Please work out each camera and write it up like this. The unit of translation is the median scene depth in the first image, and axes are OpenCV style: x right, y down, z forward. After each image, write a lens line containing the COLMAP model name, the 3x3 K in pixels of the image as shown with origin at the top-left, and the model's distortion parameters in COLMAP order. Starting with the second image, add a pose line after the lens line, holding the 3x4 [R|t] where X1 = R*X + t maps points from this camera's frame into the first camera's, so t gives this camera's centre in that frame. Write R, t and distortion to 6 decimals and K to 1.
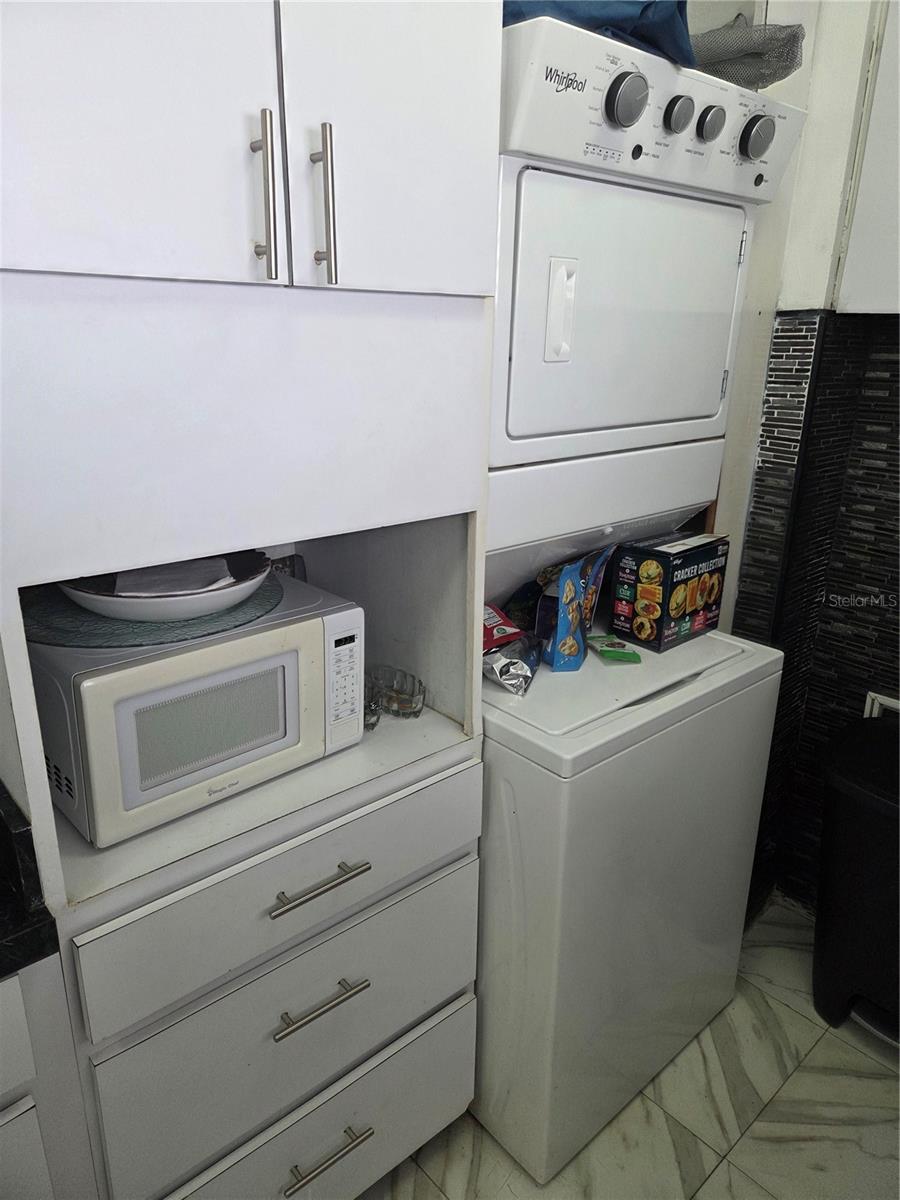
lens RADIAL K [[804.5, 0, 451.0], [0, 804.5, 589.3], [0, 0, 1]] dist [0.052069, -0.030440]
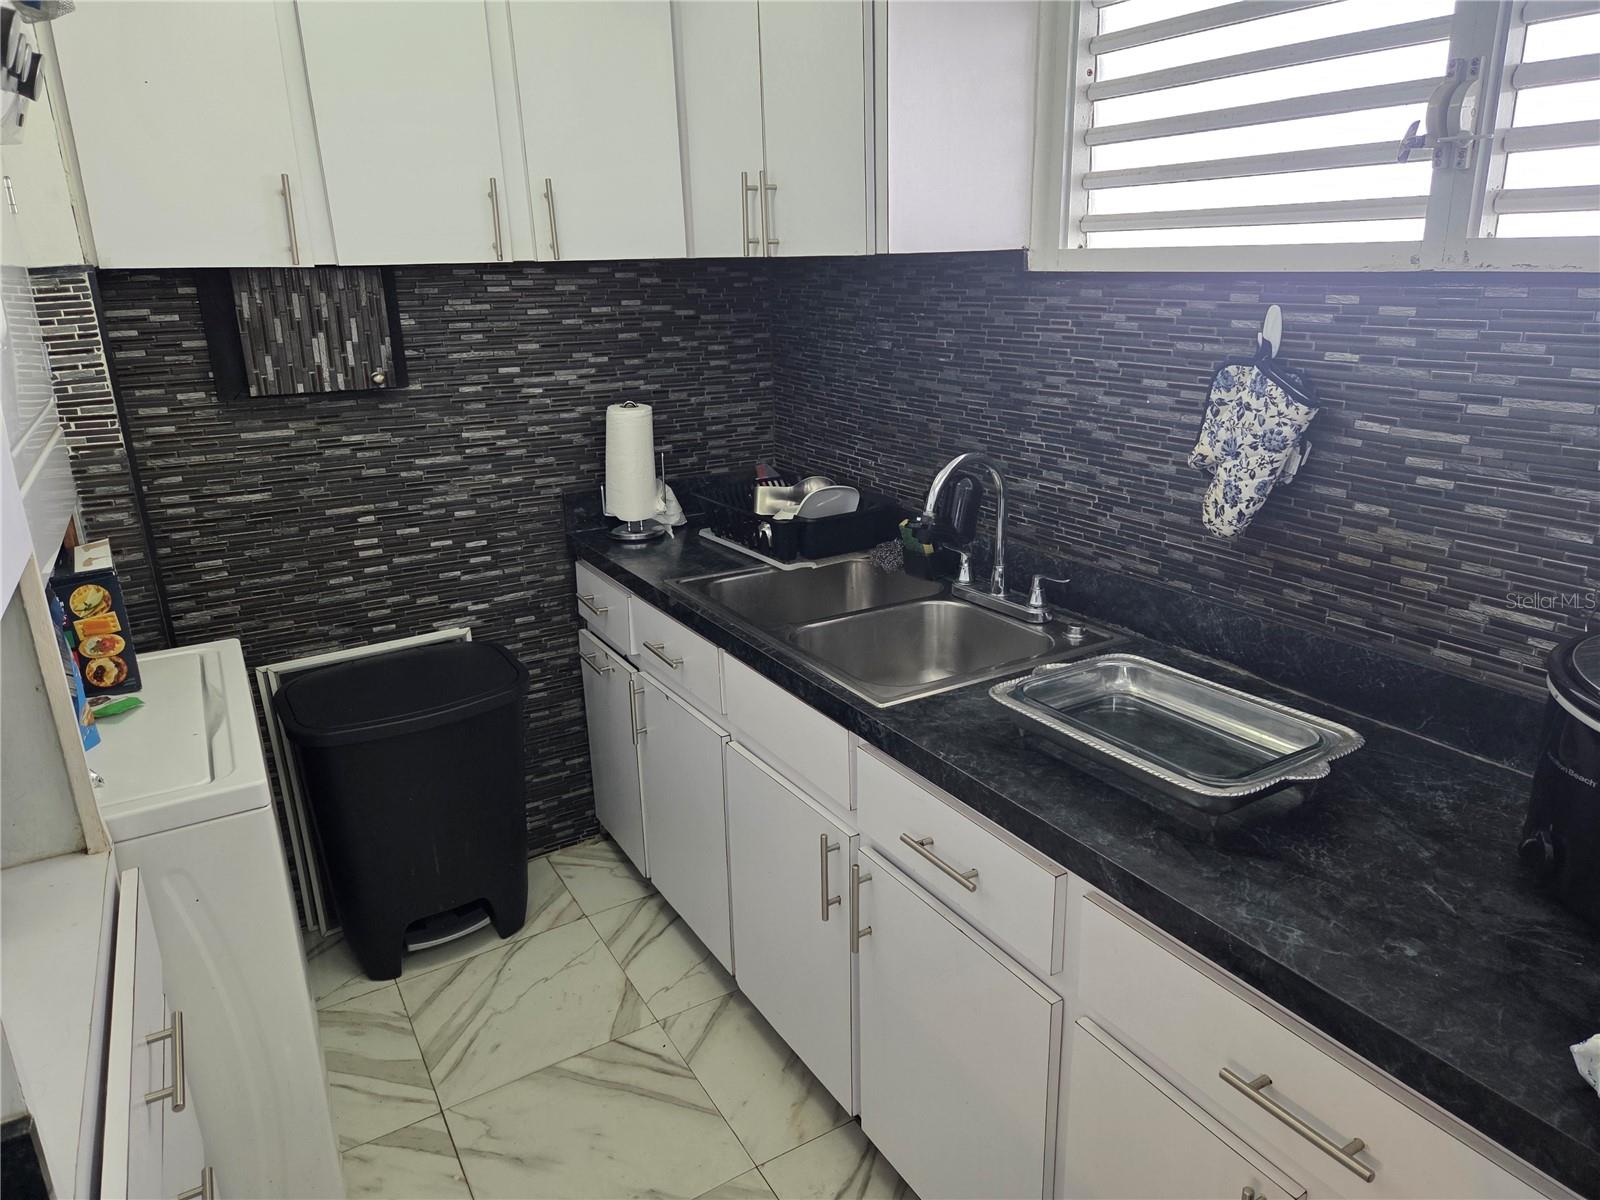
lens RADIAL K [[1072.7, 0, 822.5], [0, 1072.7, 589.0], [0, 0, 1]] dist [0.052069, -0.030440]
pose [[0.200914, -0.317494, 0.926731, -0.542791], [0.328638, 0.913043, 0.241556, -0.049079], [-0.922838, 0.256027, 0.287784, 0.028408]]
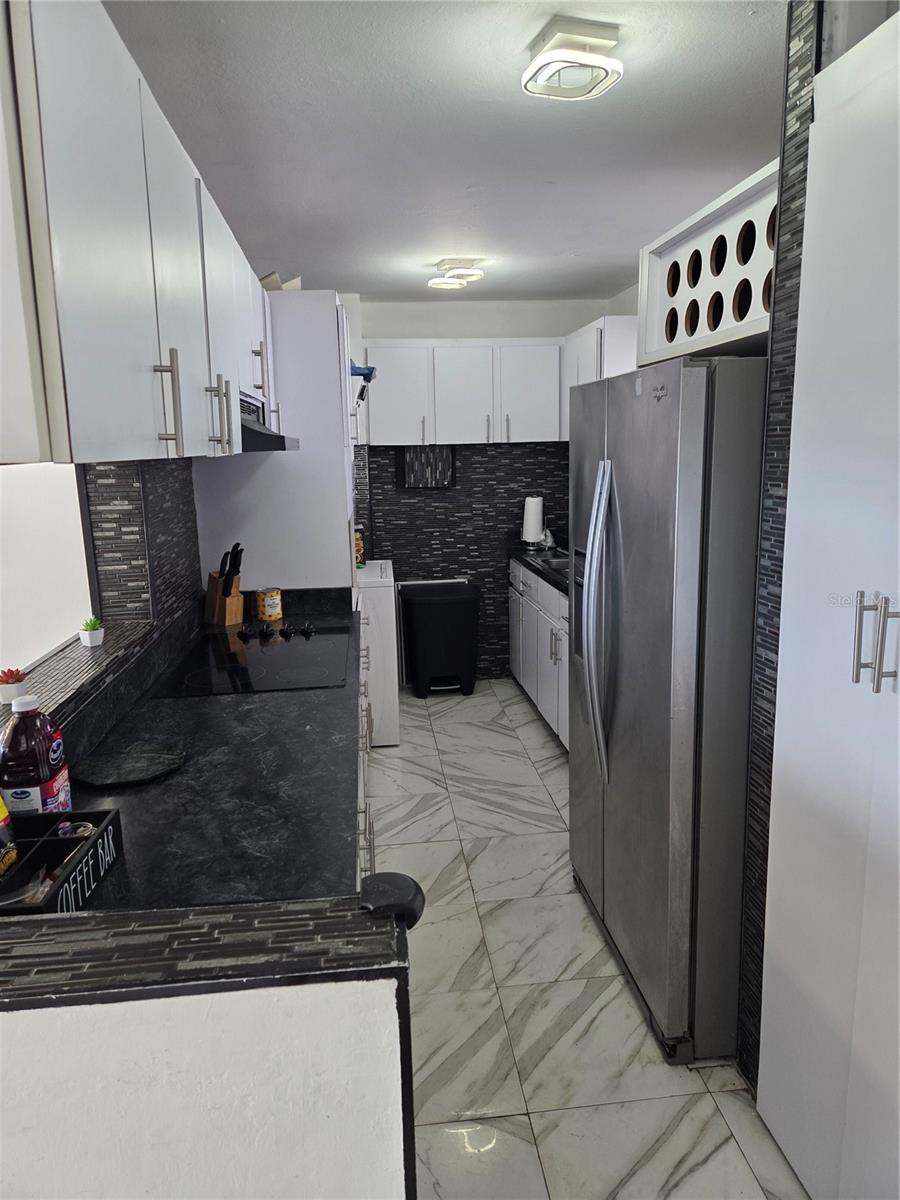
lens RADIAL K [[804.5, 0, 448.0], [0, 804.5, 600.6], [0, 0, 1]] dist [0.052069, -0.030440]
pose [[0.598335, -0.187042, 0.779109, -1.632591], [0.281233, 0.959532, 0.014377, 0.220389], [-0.750269, 0.210509, 0.626723, -0.860228]]
